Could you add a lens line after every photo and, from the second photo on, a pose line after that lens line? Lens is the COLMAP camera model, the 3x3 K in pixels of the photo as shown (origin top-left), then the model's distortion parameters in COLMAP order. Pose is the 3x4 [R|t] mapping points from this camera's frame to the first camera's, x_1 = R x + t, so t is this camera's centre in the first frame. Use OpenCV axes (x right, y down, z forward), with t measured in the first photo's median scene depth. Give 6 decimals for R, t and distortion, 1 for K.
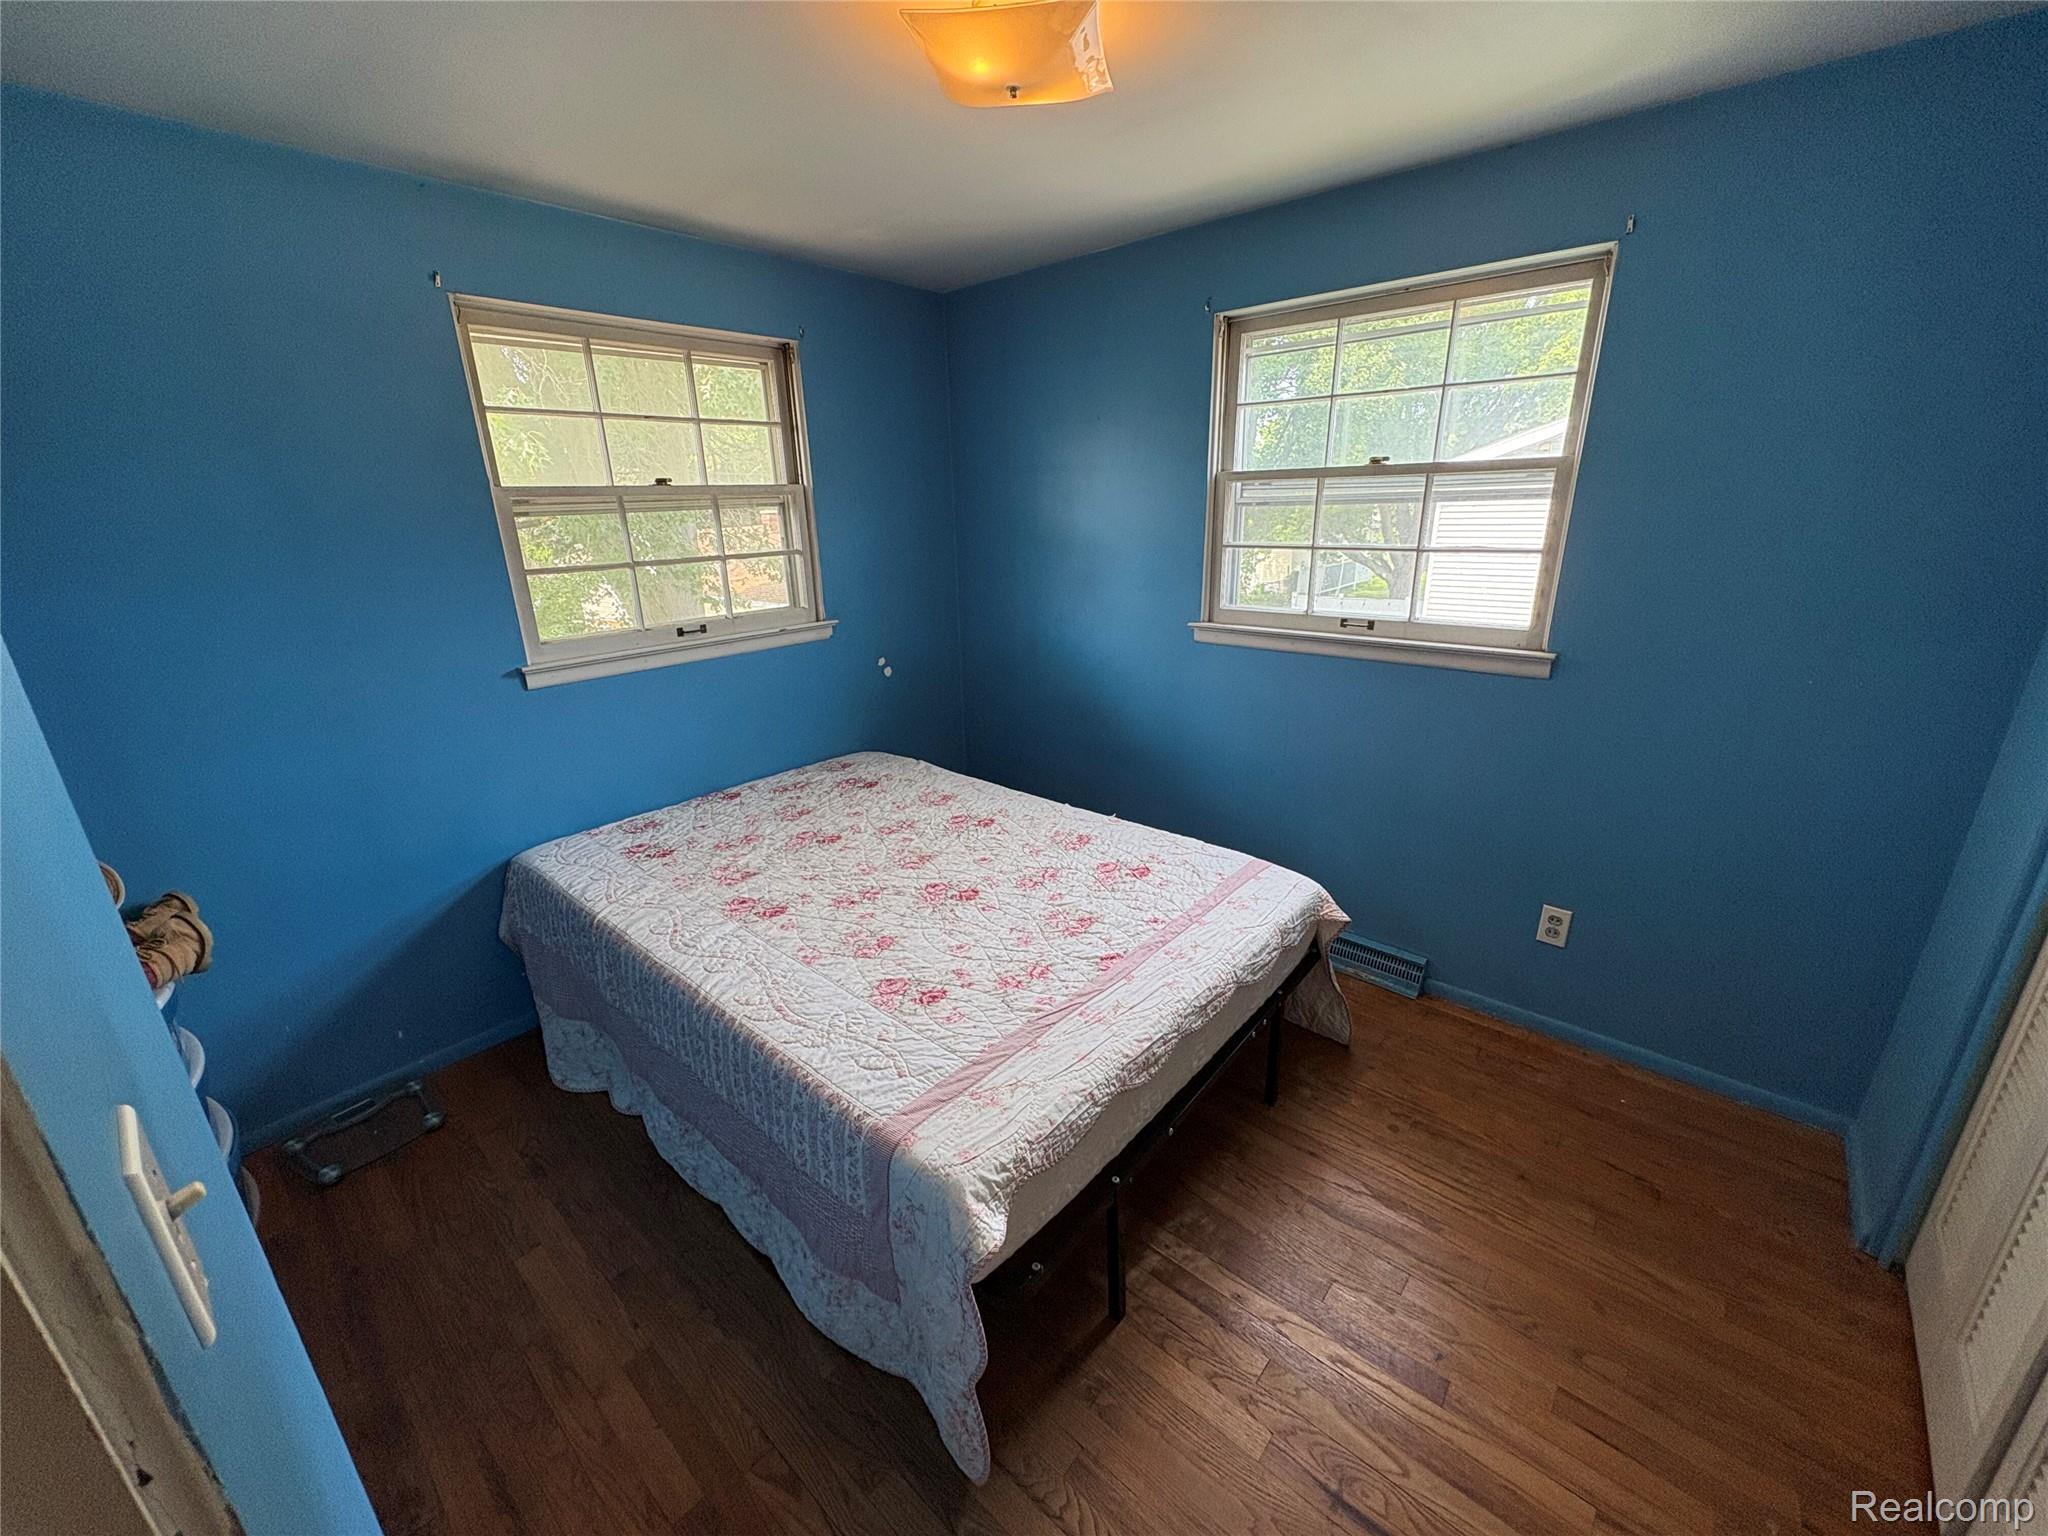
lens RADIAL K [[814.1, 0, 1035.4], [0, 814.1, 772.2], [0, 0, 1]] dist [0.001515, 0.000116]
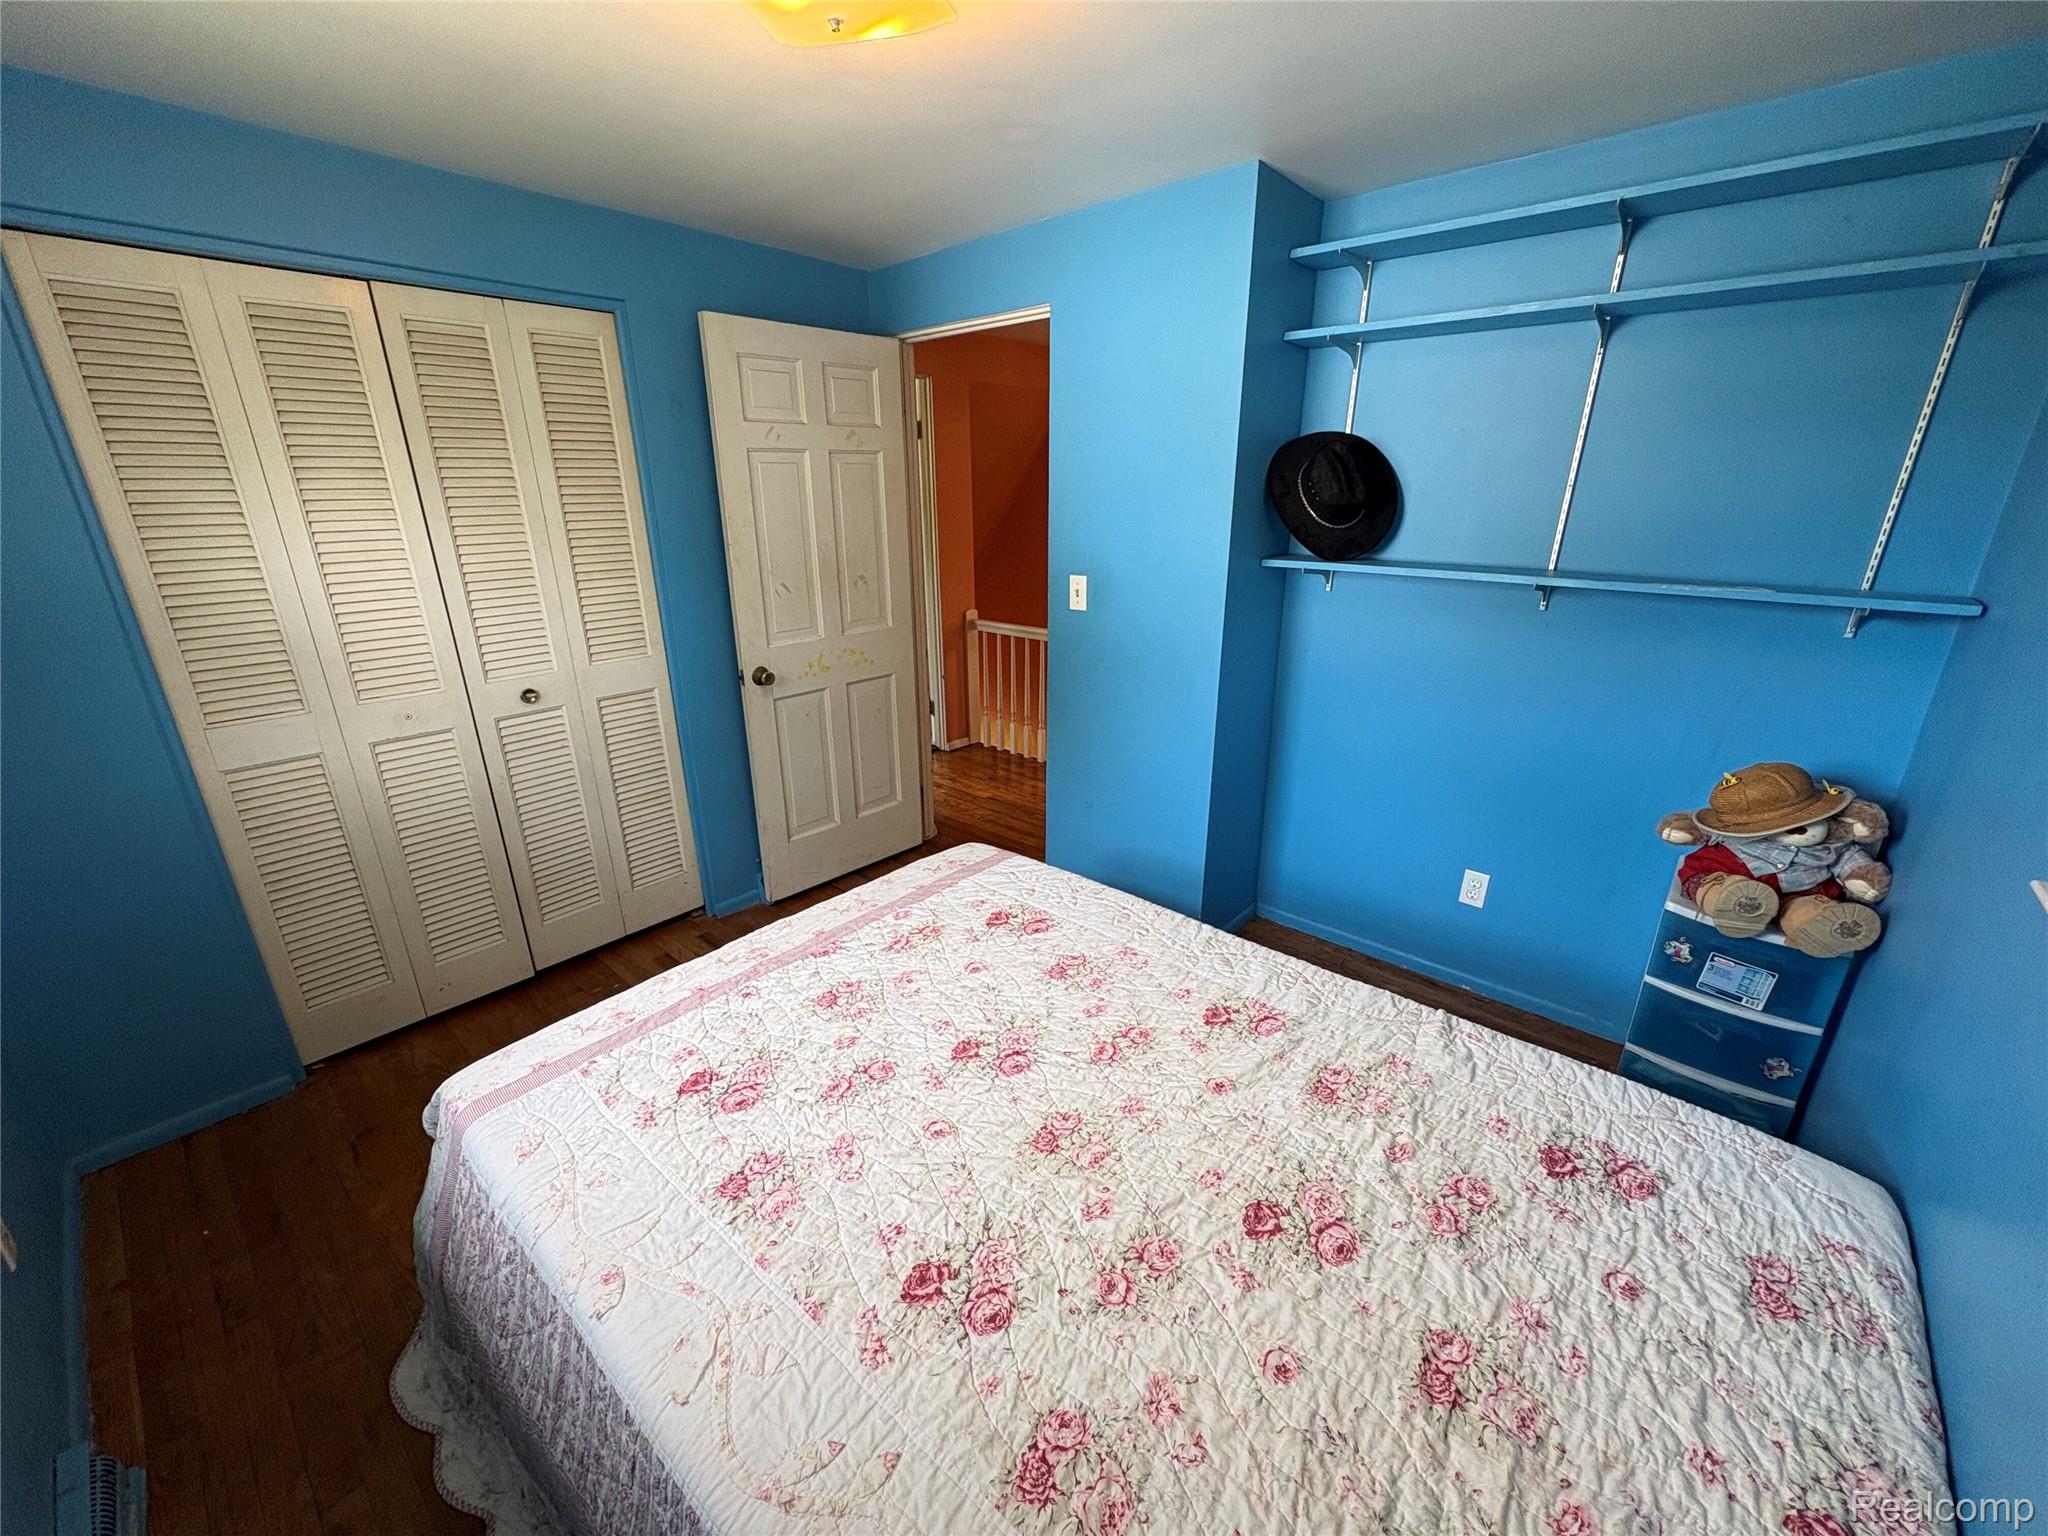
lens RADIAL K [[814.1, 0, 1018.9], [0, 814.1, 766.4], [0, 0, 1]] dist [0.001515, 0.000116]
pose [[-0.999502, 0.021445, 0.023144, -0.146586], [0.031188, 0.782637, 0.621697, -0.475553], [-0.004781, 0.622109, -0.782916, 1.384801]]
